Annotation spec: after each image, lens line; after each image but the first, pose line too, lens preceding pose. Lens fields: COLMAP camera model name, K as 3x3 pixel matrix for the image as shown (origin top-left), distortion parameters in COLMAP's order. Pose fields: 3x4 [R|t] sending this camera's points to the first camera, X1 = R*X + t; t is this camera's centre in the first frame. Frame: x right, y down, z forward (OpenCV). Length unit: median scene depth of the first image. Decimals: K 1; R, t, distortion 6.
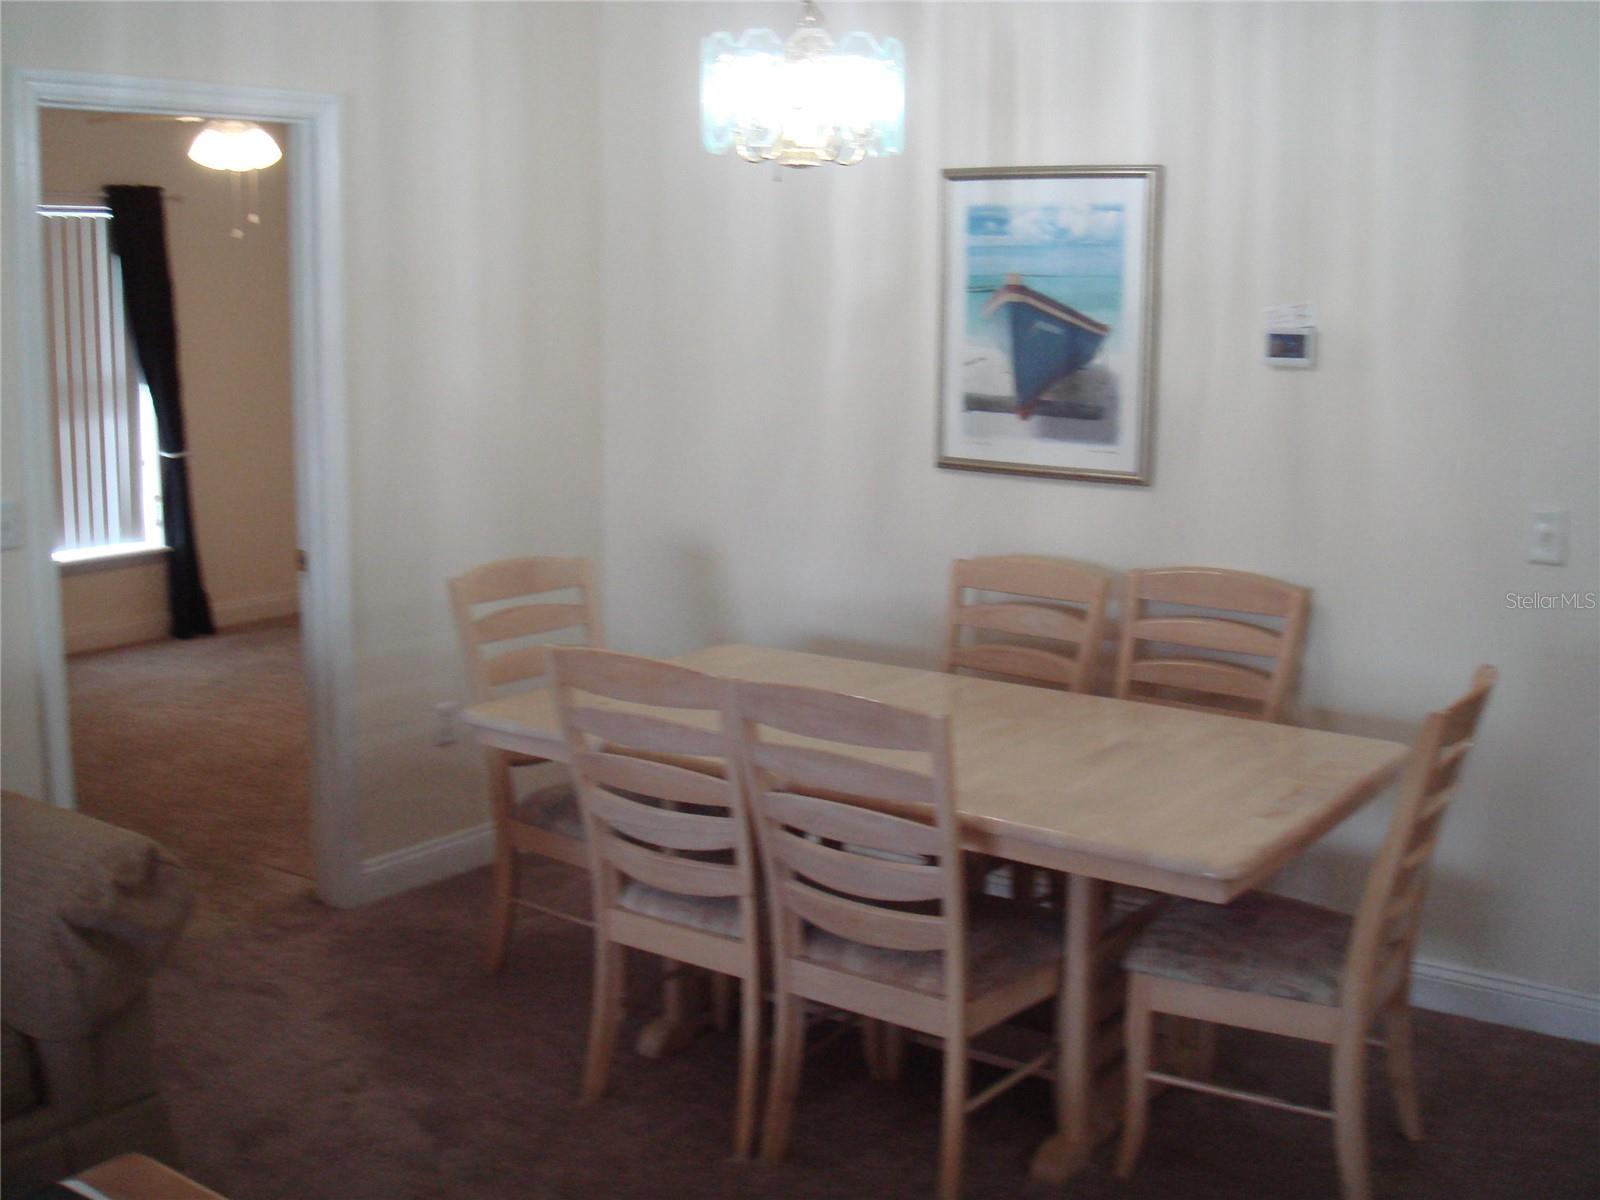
lens RADIAL K [[1812.6, 0, 795.3], [0, 1812.6, 588.7], [0, 0, 1]] dist [-0.157529, 0.079475]
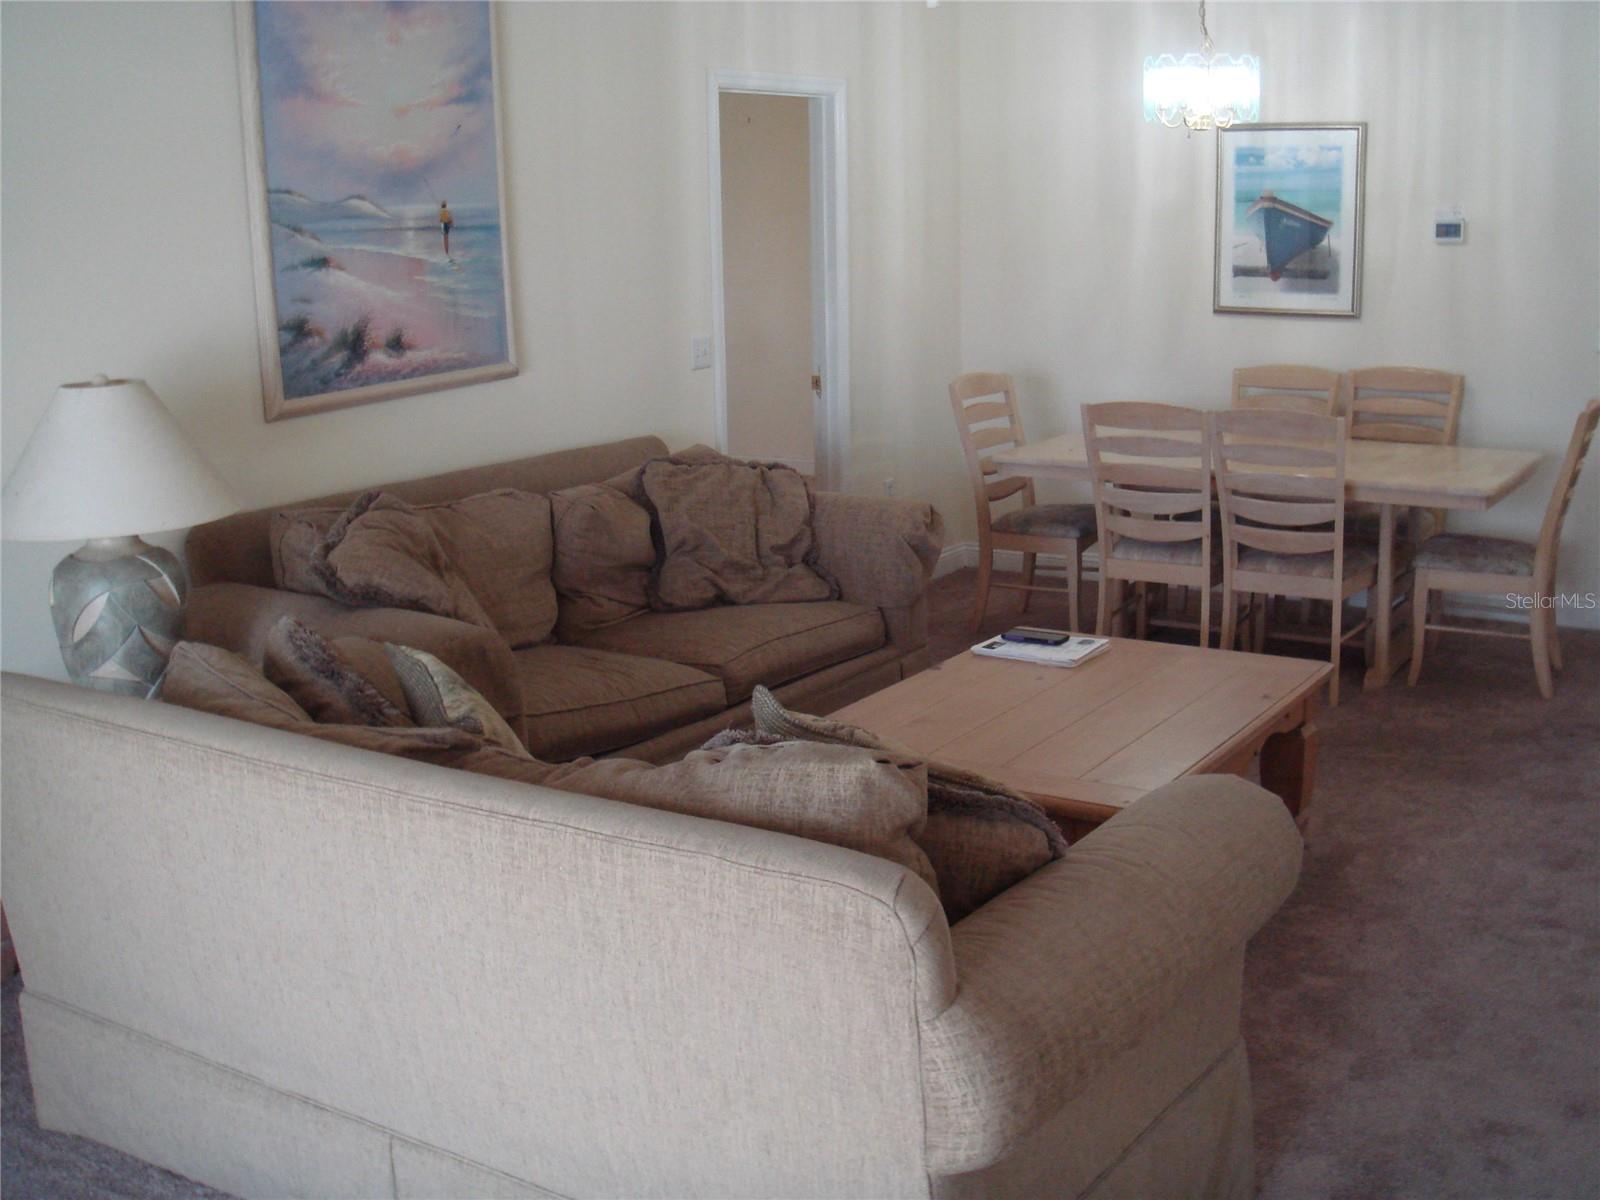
lens RADIAL K [[1812.6, 0, 795.3], [0, 1812.6, 588.7], [0, 0, 1]] dist [-0.157529, 0.079475]
pose [[0.997429, -0.038025, 0.060748, -0.417706], [0.035315, 0.998359, 0.045077, 0.096004], [-0.062362, -0.042816, 0.997135, -0.584988]]
